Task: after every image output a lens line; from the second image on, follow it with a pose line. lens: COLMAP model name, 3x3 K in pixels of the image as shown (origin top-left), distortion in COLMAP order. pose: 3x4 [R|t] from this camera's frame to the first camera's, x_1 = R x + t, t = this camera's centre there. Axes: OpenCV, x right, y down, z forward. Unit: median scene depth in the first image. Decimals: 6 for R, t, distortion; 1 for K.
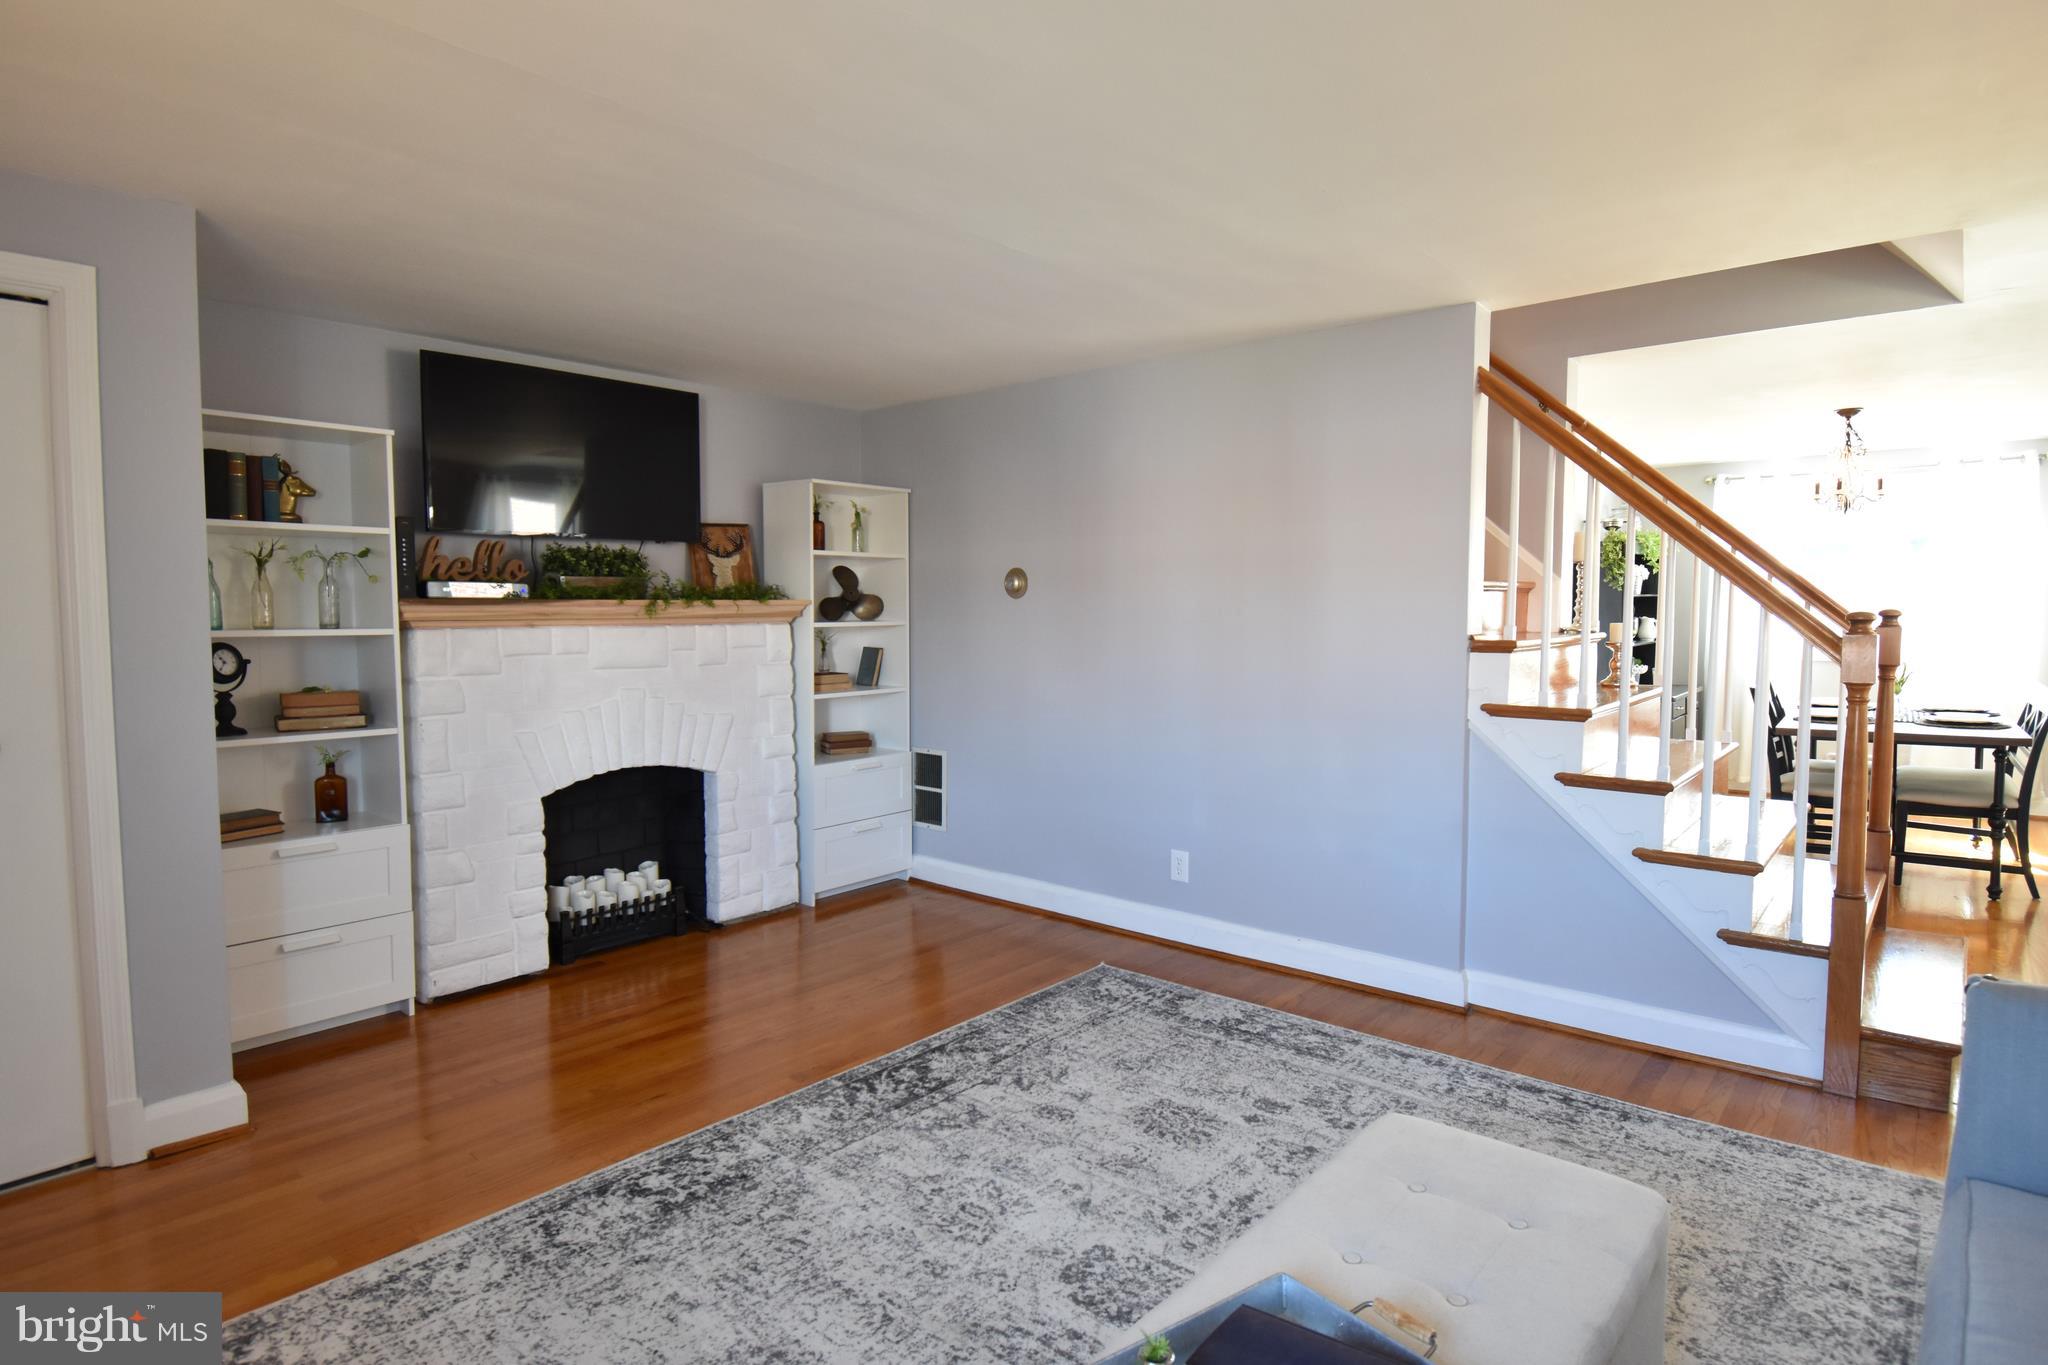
lens RADIAL K [[1117.4, 0, 1047.5], [0, 1117.4, 676.8], [0, 0, 1]] dist [-0.002950, -0.014841]
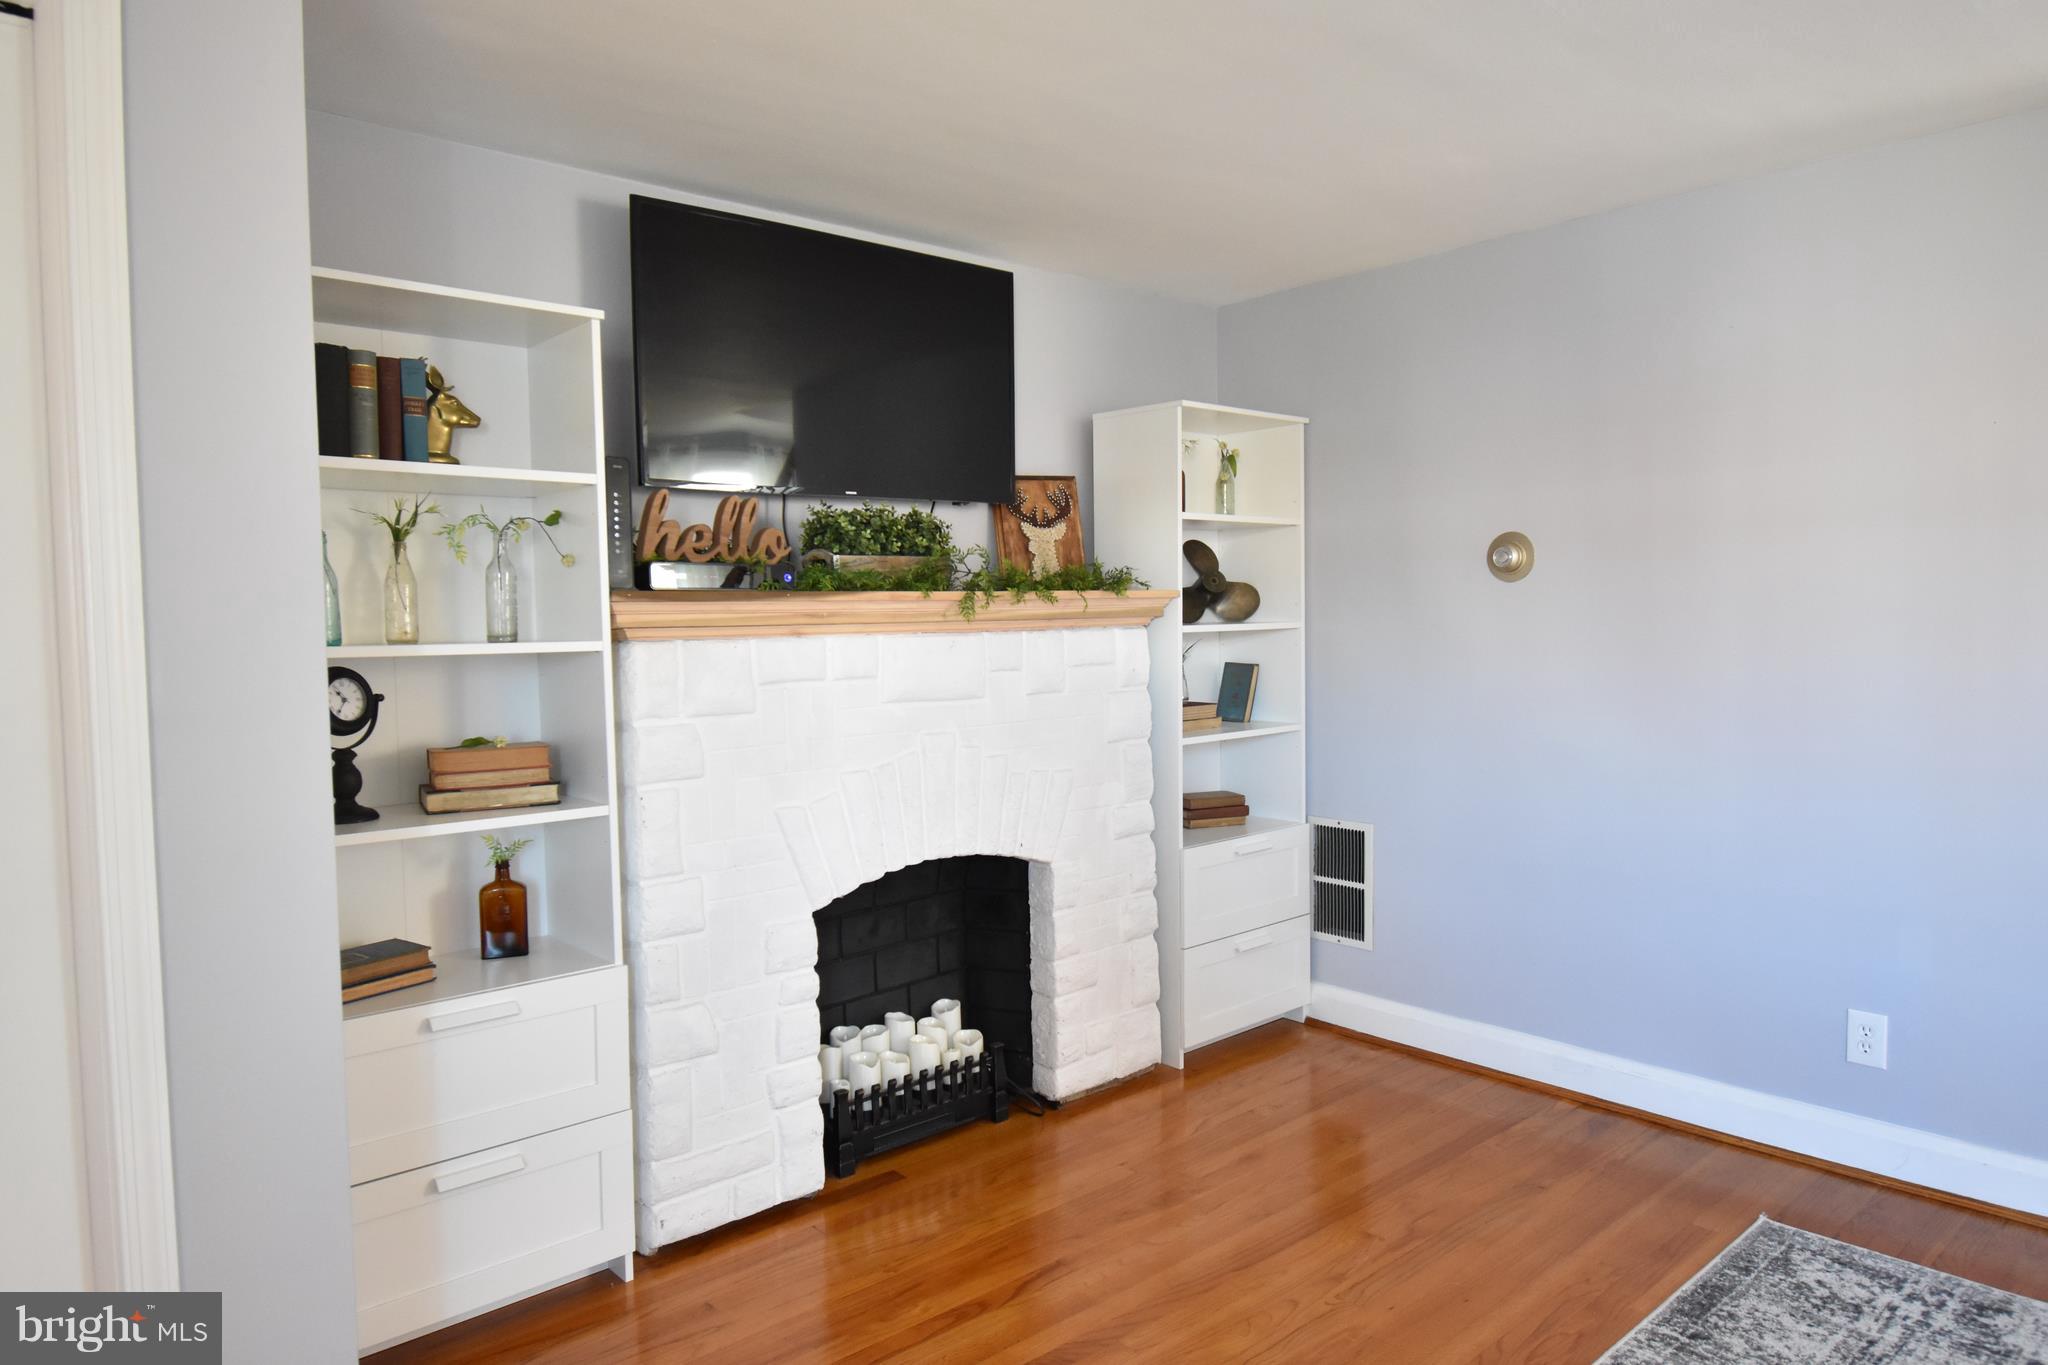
lens RADIAL K [[1235.6, 0, 978.4], [0, 1235.6, 677.6], [0, 0, 1]] dist [-0.008856, -0.008433]
pose [[0.988188, -0.009198, -0.152971, -0.250289], [0.007183, 0.999880, -0.013716, -0.011161], [0.153079, 0.012455, 0.988136, 0.327912]]
